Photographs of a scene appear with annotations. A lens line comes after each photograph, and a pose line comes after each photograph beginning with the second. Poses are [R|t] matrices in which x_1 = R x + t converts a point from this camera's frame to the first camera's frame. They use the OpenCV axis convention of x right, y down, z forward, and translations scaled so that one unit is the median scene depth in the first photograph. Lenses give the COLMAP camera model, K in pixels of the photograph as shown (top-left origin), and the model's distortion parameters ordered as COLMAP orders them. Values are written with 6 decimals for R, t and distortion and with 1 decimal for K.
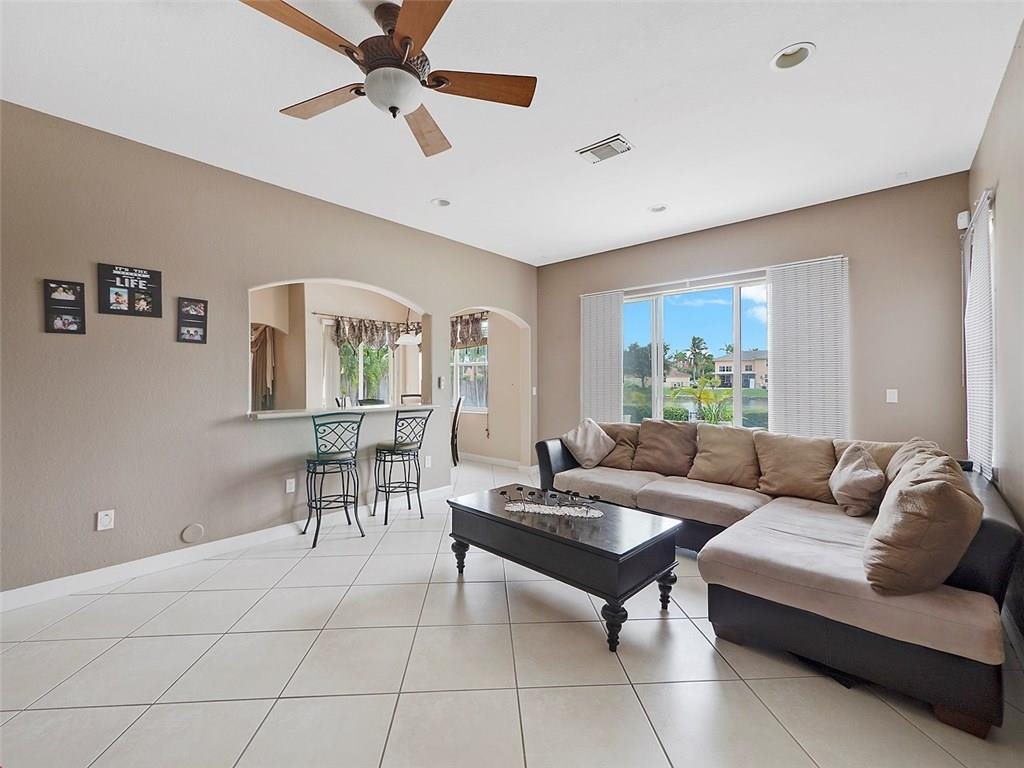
lens RADIAL K [[421.7, 0, 512.0], [0, 421.7, 384.0], [0, 0, 1]] dist [0.016218, -0.000072]
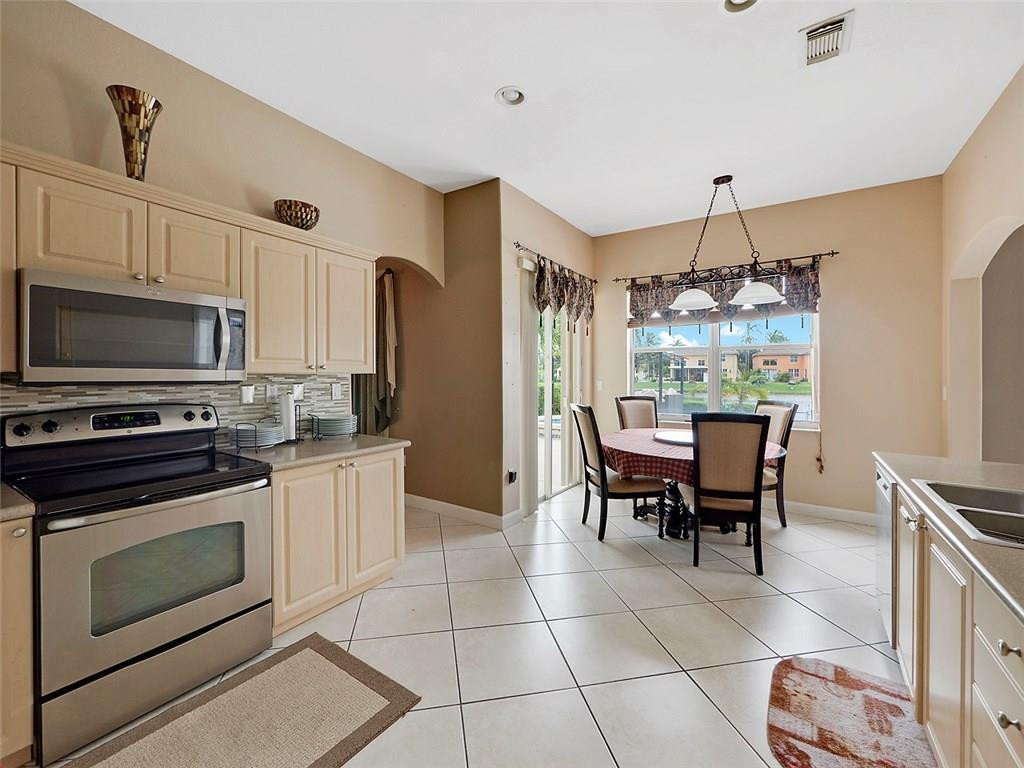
lens RADIAL K [[427.8, 0, 512.0], [0, 427.8, 384.0], [0, 0, 1]] dist [-0.009226, -0.000347]
pose [[0.989413, 0.003454, 0.145085, -0.286885], [-0.005918, 0.999845, 0.016553, -0.001377], [-0.145006, -0.017237, 0.989281, 0.245819]]
